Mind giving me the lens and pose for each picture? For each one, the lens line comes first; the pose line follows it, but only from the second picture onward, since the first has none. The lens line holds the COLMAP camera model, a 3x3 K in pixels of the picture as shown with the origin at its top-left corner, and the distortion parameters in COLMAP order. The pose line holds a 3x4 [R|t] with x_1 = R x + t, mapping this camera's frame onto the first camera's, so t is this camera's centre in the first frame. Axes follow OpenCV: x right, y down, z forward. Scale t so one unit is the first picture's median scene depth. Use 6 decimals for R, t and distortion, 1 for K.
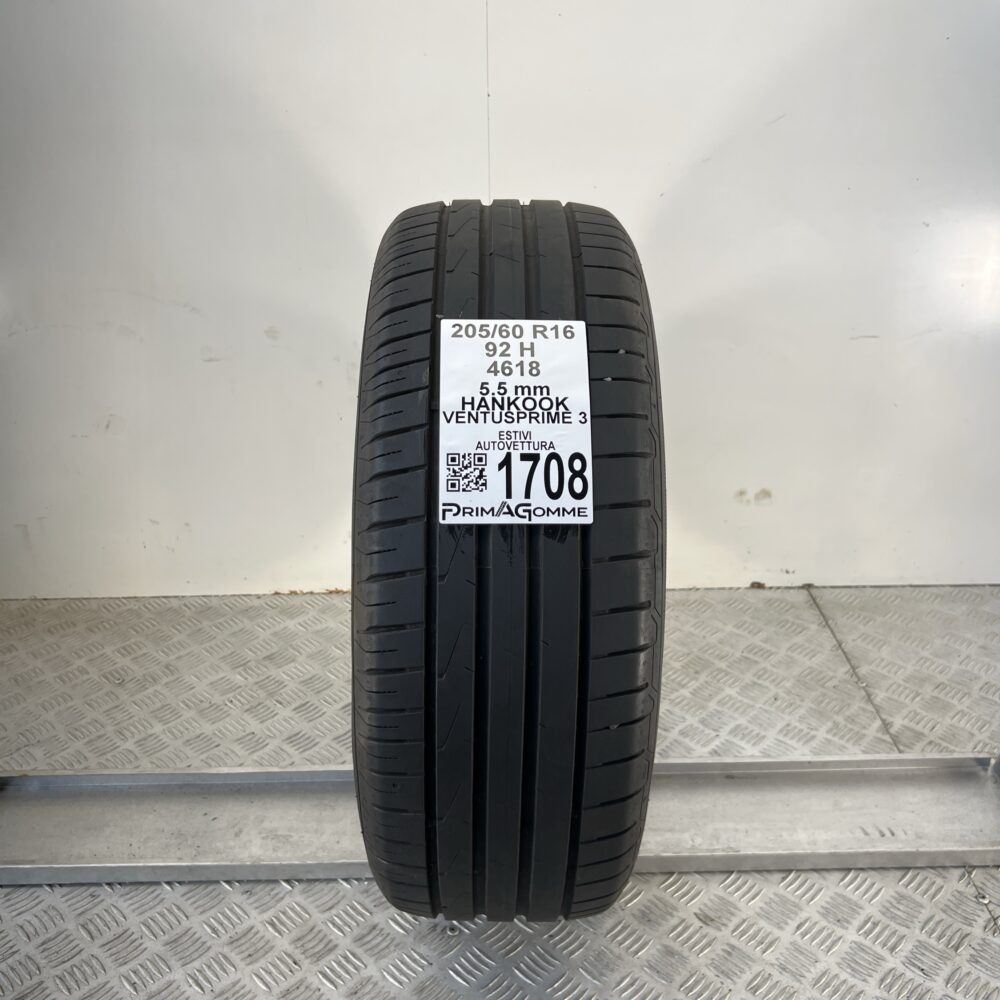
lens RADIAL K [[1139.8, 0, 500.0], [0, 1139.8, 500.0], [0, 0, 1]] dist [0.019295, -0.052994]
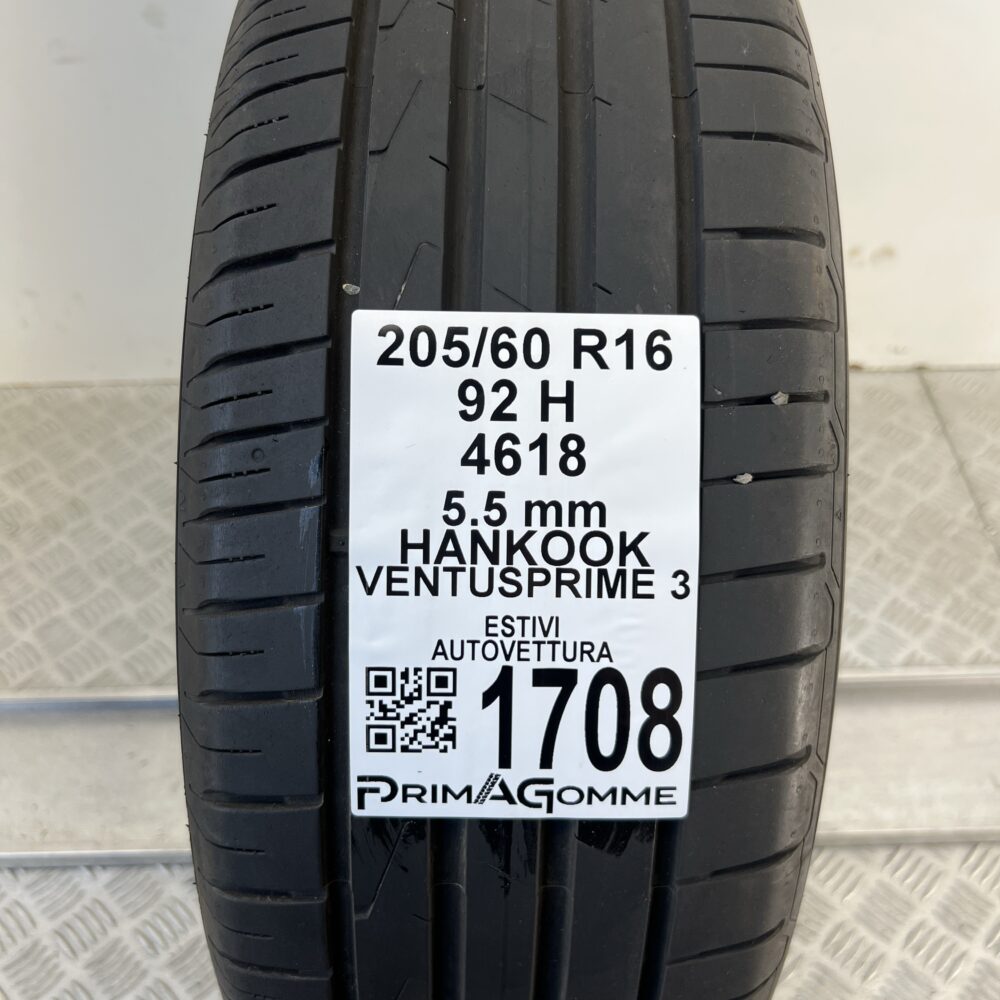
lens RADIAL K [[1139.8, 0, 500.0], [0, 1139.8, 500.0], [0, 0, 1]] dist [0.019295, -0.052994]
pose [[0.999737, 0.022142, -0.005917, 0.005937], [-0.017814, 0.913151, 0.407231, -0.267907], [0.014420, -0.407019, 0.913306, 0.599241]]
